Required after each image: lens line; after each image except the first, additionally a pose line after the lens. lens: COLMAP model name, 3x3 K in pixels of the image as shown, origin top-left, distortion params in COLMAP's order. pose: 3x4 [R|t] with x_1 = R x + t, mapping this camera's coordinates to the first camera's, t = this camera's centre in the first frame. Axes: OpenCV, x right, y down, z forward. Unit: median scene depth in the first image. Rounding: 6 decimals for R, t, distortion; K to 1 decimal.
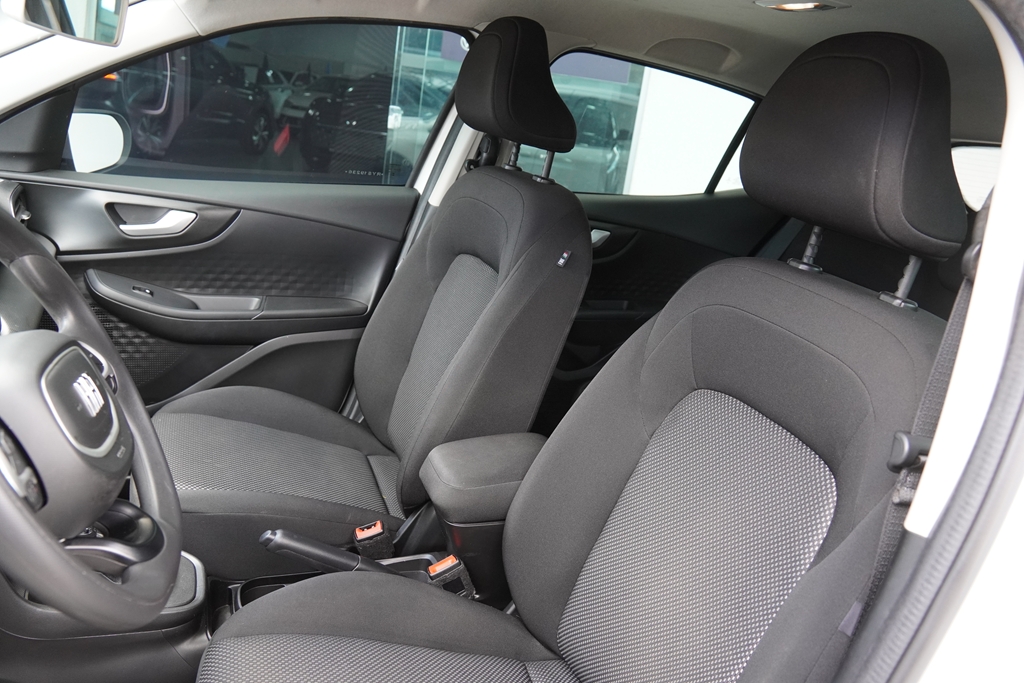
lens RADIAL K [[773.1, 0, 512.0], [0, 773.1, 341.5], [0, 0, 1]] dist [-0.138828, 0.108367]
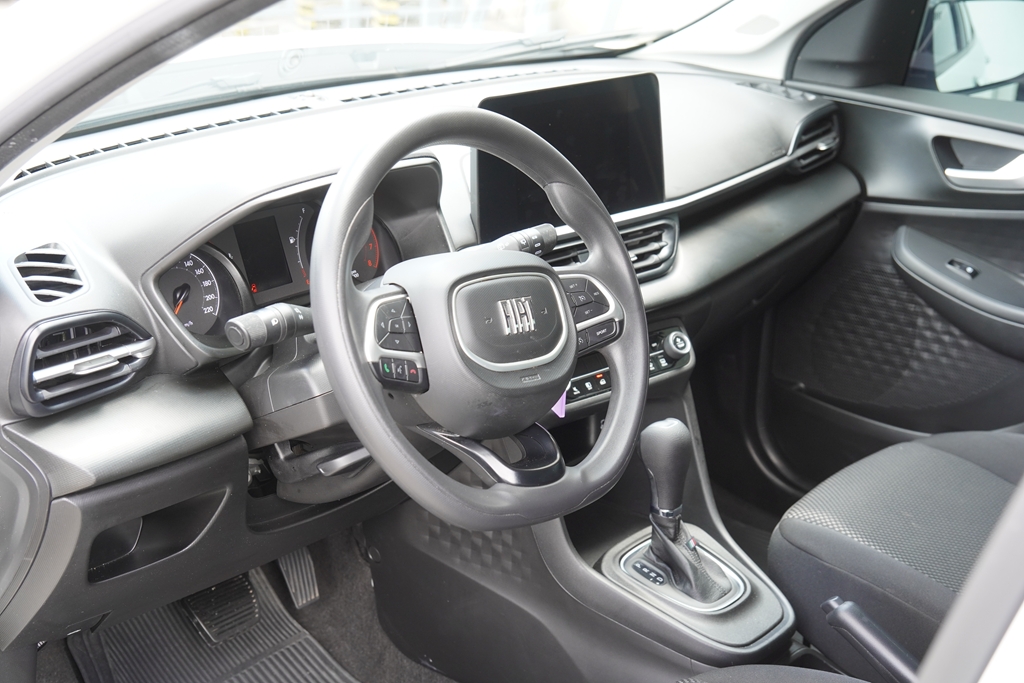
lens RADIAL K [[1456.4, 0, 512.0], [0, 1456.4, 341.5], [0, 0, 1]] dist [0.223142, 0.012018]
pose [[0.470655, 0.190728, -0.861456, 0.501174], [-0.226593, 0.969738, 0.090903, -0.033279], [0.852725, 0.152416, 0.499630, -0.012857]]
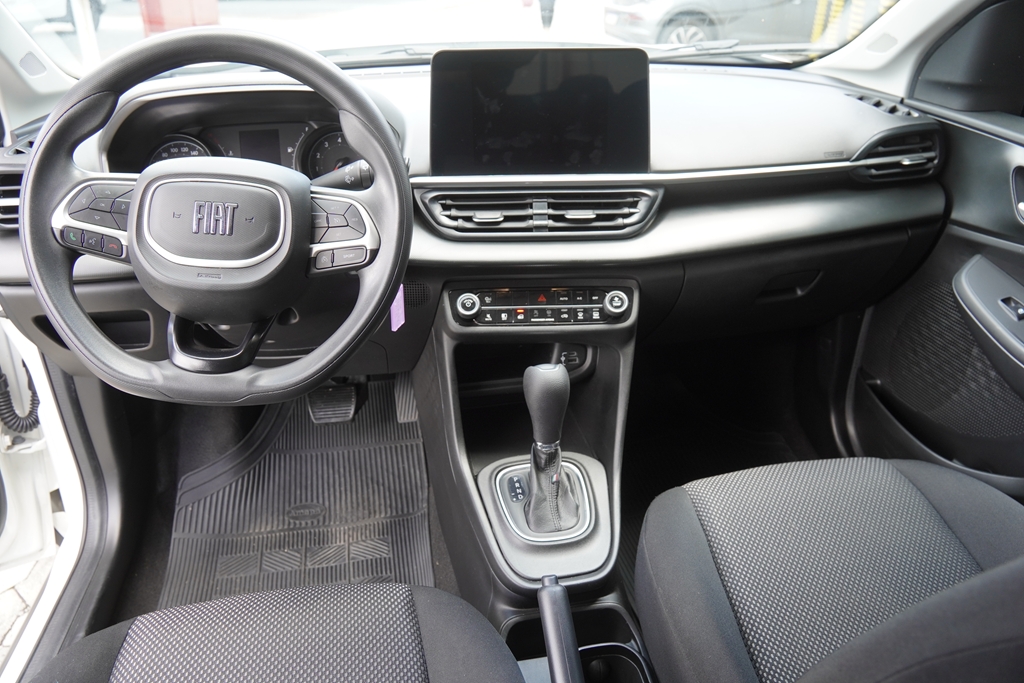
lens RADIAL K [[773.1, 0, 512.0], [0, 773.1, 341.5], [0, 0, 1]] dist [-0.138828, 0.108367]
pose [[-0.179783, 0.322267, -0.929420, 0.205402], [-0.319610, 0.874419, 0.365021, -0.140199], [0.930337, 0.362677, -0.054206, 0.647568]]
